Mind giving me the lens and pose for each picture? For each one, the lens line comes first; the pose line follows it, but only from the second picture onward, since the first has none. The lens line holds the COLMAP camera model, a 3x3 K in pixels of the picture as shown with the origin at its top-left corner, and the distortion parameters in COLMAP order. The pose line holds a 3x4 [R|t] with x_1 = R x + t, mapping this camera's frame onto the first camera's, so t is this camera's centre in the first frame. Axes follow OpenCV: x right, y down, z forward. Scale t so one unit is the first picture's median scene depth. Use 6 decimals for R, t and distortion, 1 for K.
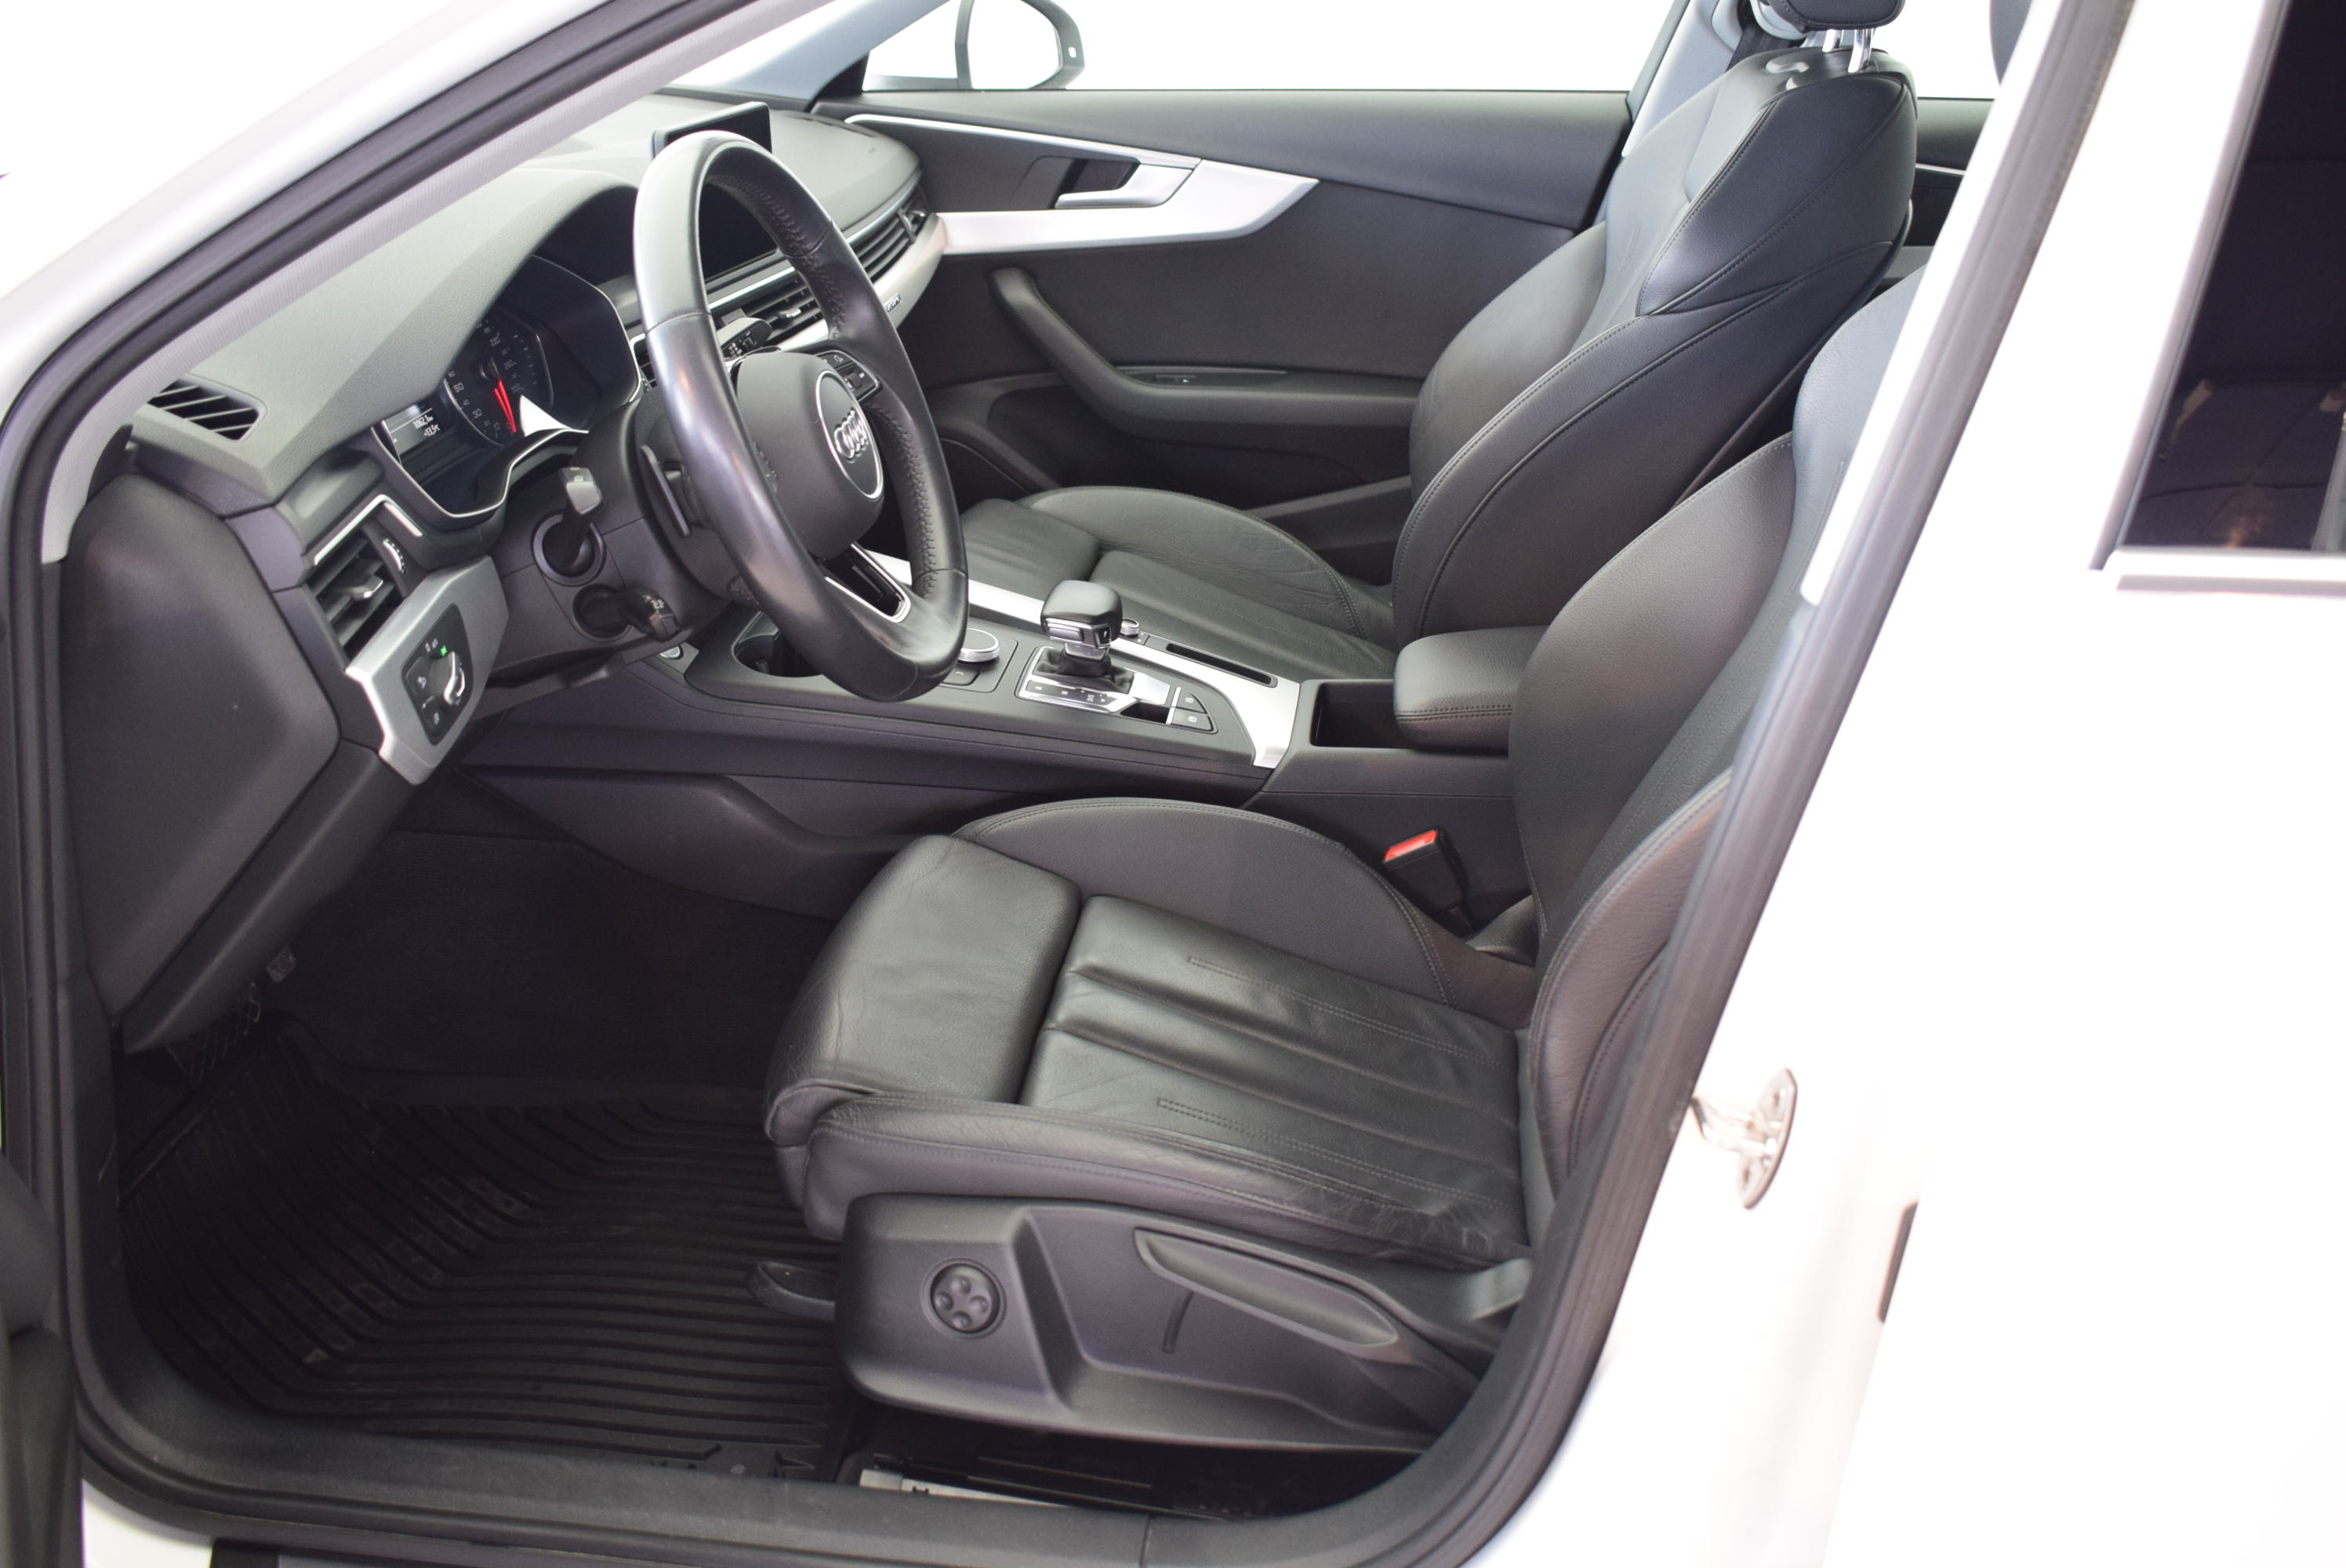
lens RADIAL K [[2291.1, 0, 1173.0], [0, 2291.1, 784.0], [0, 0, 1]] dist [-0.003704, -0.015563]
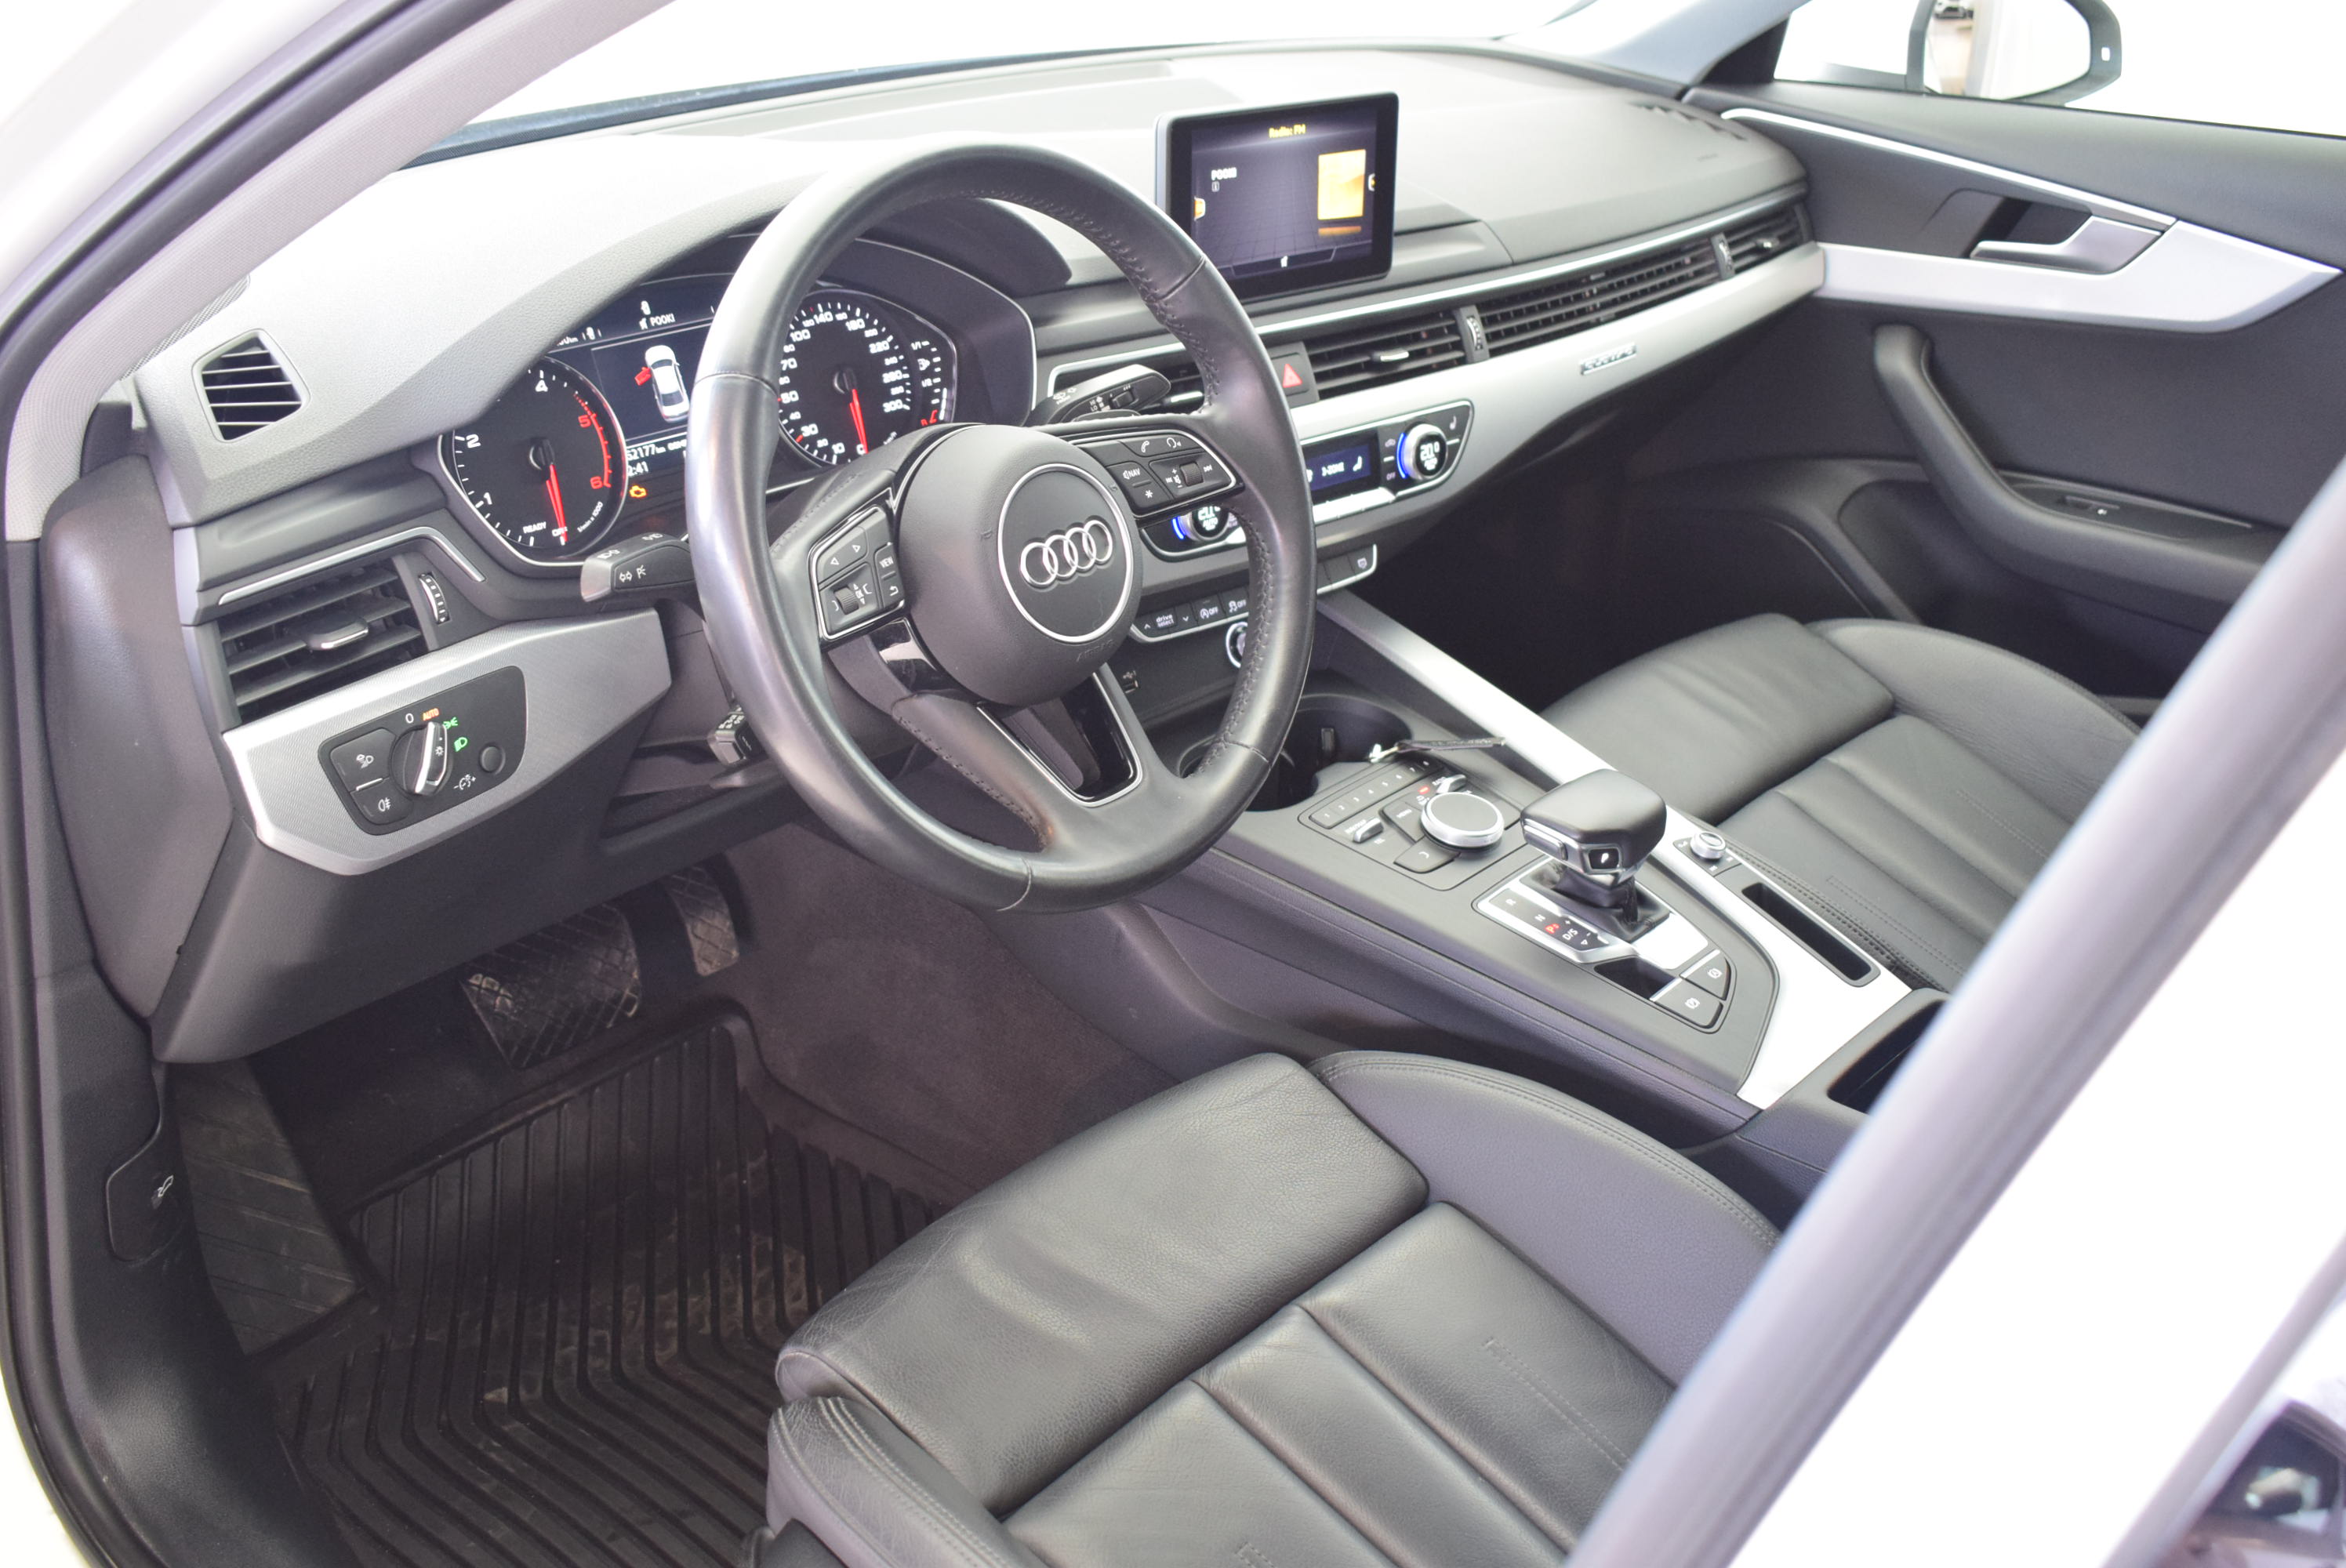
lens RADIAL K [[2291.1, 0, 1173.0], [0, 2291.1, 784.0], [0, 0, 1]] dist [-0.003704, -0.015563]
pose [[0.813984, 0.254733, -0.522055, 0.178764], [-0.239557, 0.965943, 0.097810, -0.096573], [0.529190, 0.045446, 0.847285, 0.232028]]
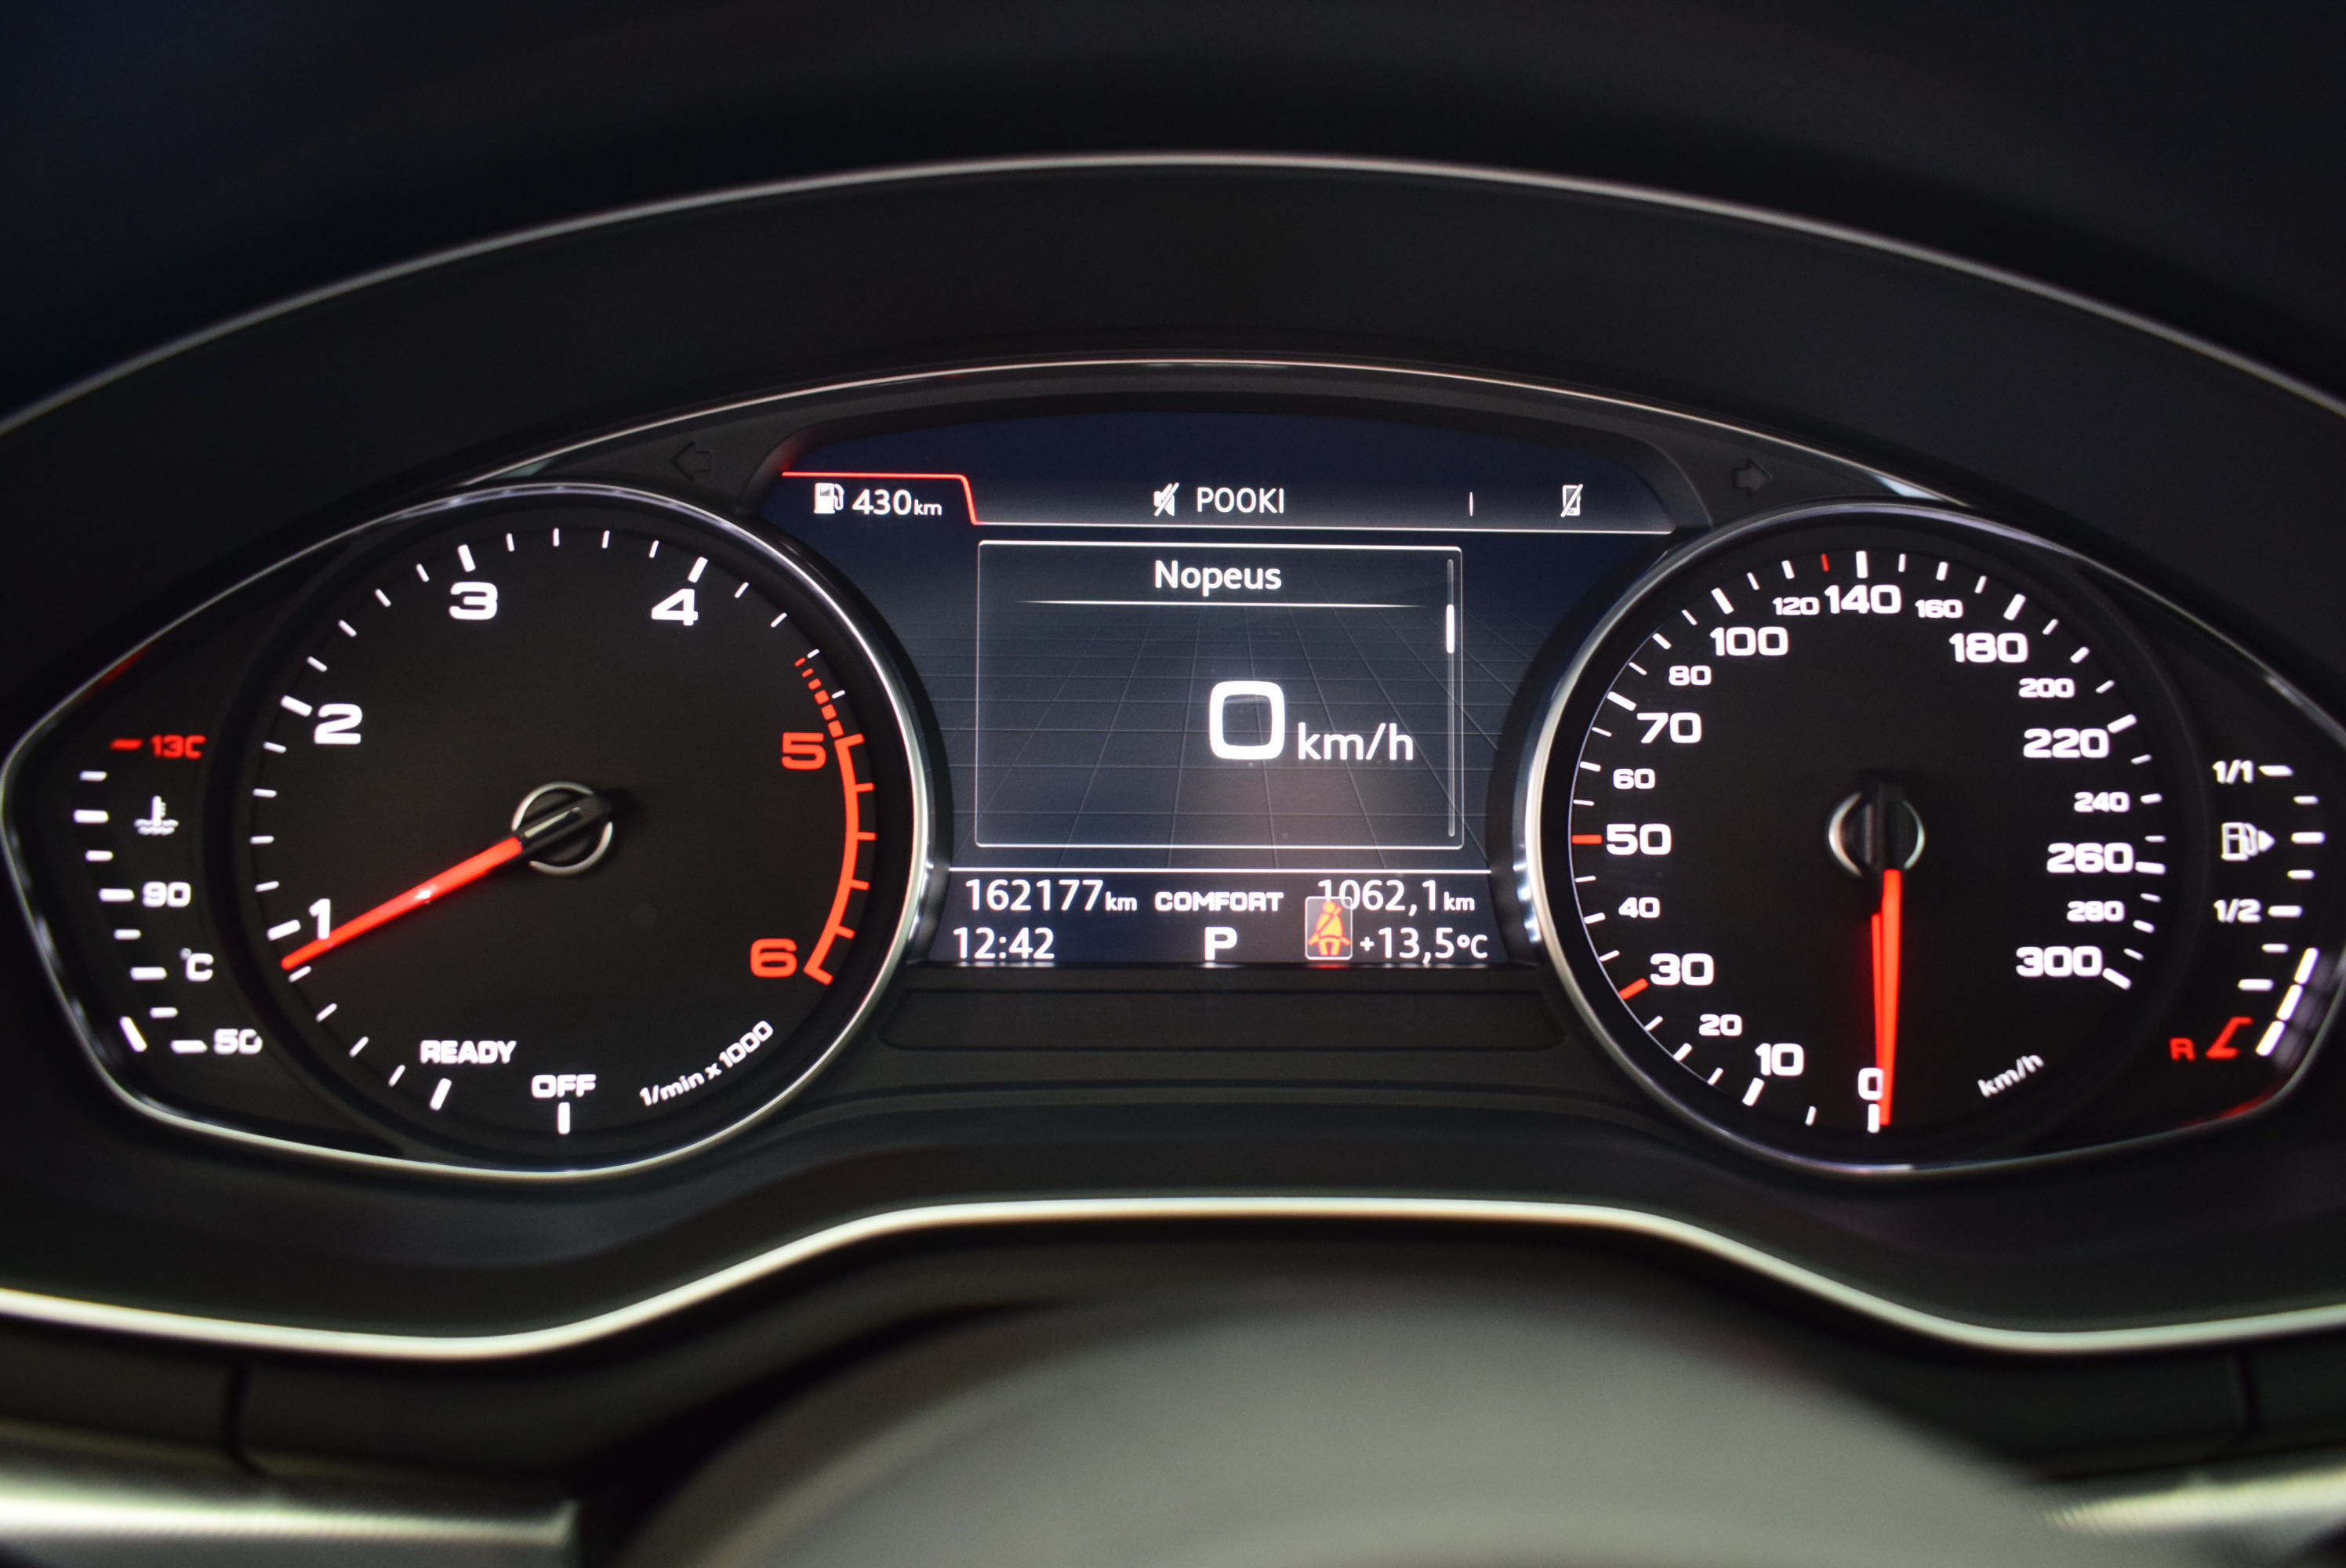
lens RADIAL K [[1773.3, 0, 1173.0], [0, 1773.3, 784.0], [0, 0, 1]] dist [-0.009073, -0.003059]
pose [[0.166007, 0.296357, -0.940539, -0.094152], [-0.409275, 0.888454, 0.207708, -0.125221], [0.897182, 0.350458, 0.268781, 0.575481]]
